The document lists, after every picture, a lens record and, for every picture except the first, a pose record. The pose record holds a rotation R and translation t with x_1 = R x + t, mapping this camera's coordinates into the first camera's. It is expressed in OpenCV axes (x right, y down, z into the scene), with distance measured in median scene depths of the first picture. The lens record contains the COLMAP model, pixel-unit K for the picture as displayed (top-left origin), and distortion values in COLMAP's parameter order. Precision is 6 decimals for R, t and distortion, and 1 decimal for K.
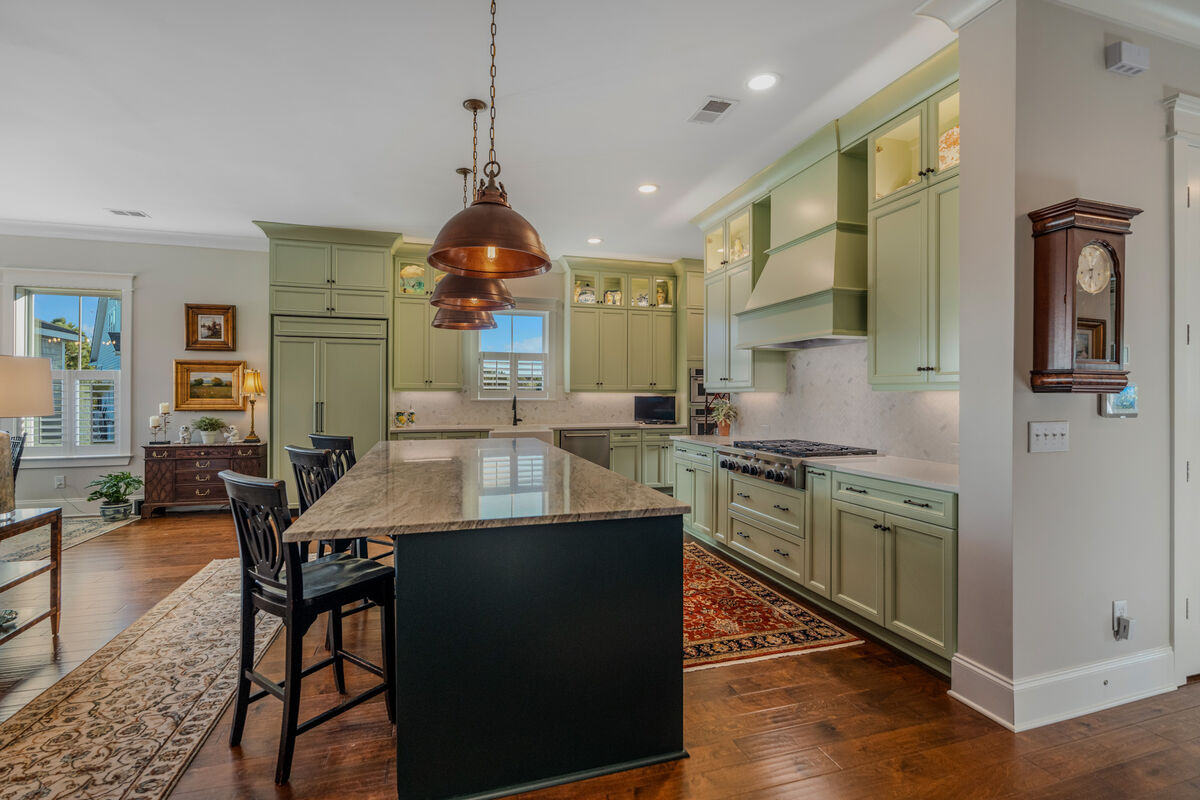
lens RADIAL K [[534.5, 0, 594.3], [0, 534.5, 392.8], [0, 0, 1]] dist [-0.003358, 0.000724]
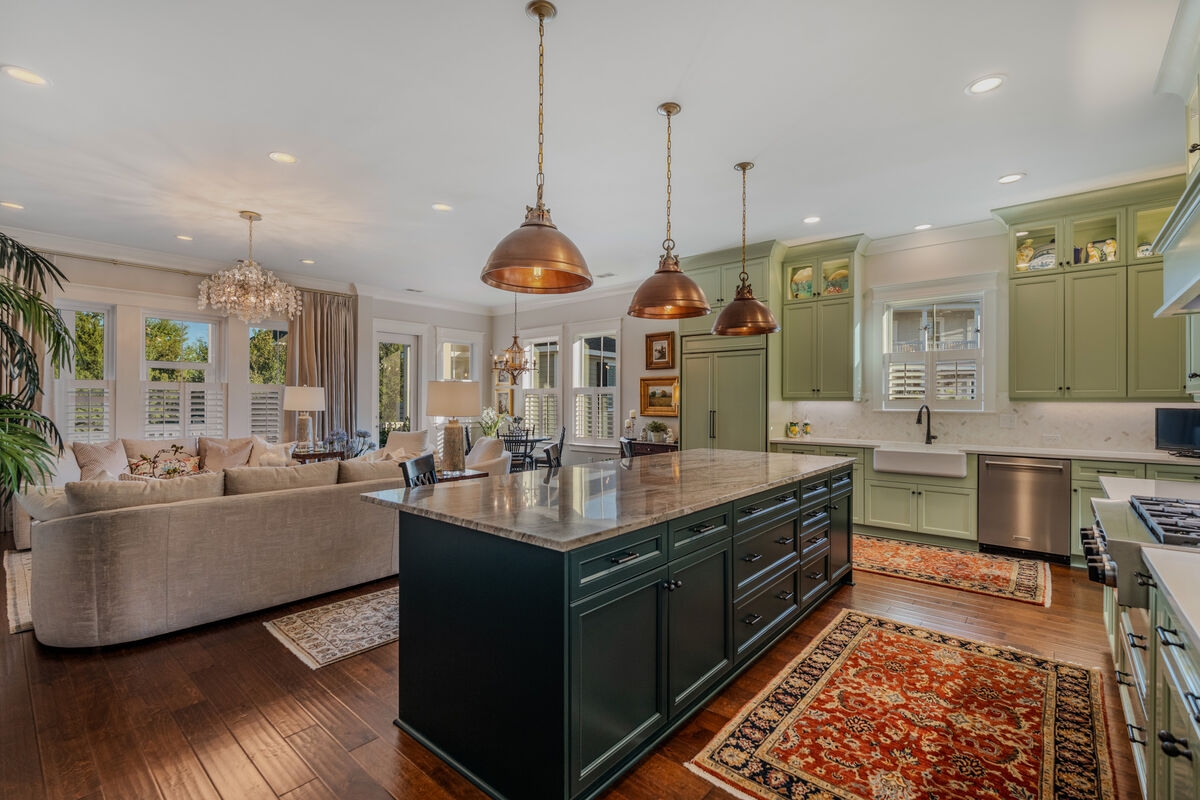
lens RADIAL K [[534.5, 0, 596.9], [0, 534.5, 400.0], [0, 0, 1]] dist [-0.003358, 0.000724]
pose [[0.549432, -0.003546, -0.835531, 0.262297], [-0.000393, 0.999990, -0.004503, 0.000356], [0.835538, 0.002803, 0.549425, 0.179057]]
